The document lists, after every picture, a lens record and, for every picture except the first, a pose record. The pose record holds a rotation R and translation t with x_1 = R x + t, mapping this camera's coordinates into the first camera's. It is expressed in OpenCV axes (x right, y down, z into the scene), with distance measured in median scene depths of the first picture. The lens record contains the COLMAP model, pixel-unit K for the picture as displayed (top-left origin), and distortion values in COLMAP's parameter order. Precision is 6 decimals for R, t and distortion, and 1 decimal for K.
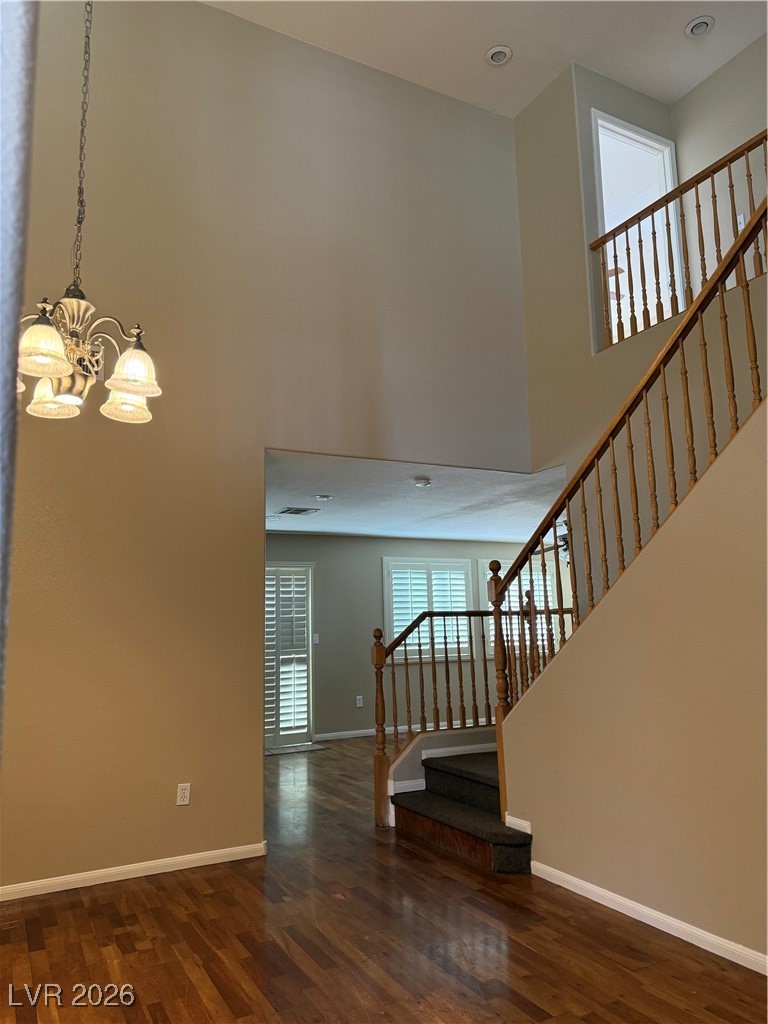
lens RADIAL K [[725.0, 0, 373.4], [0, 725.0, 516.6], [0, 0, 1]] dist [0.076338, -0.085019]
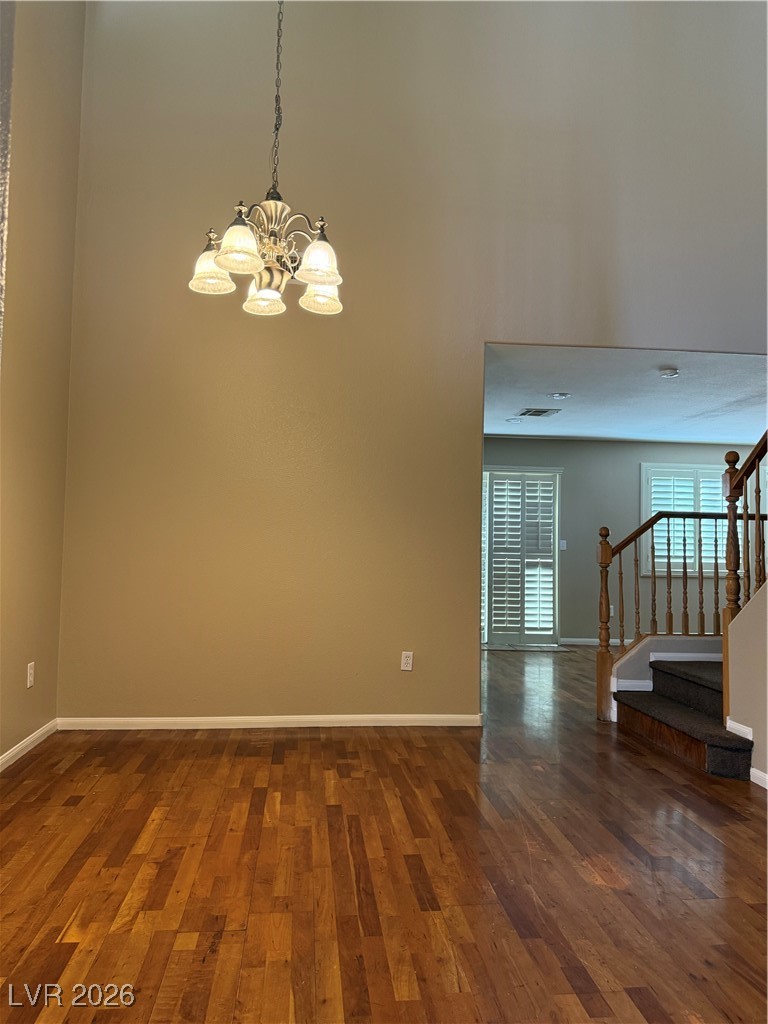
lens RADIAL K [[725.0, 0, 383.1], [0, 725.0, 520.1], [0, 0, 1]] dist [0.076338, -0.085019]
pose [[0.926250, 0.026747, -0.375958, 0.115706], [0.014553, 0.994197, 0.106584, 0.044123], [0.376628, -0.104195, 0.920486, -0.007584]]
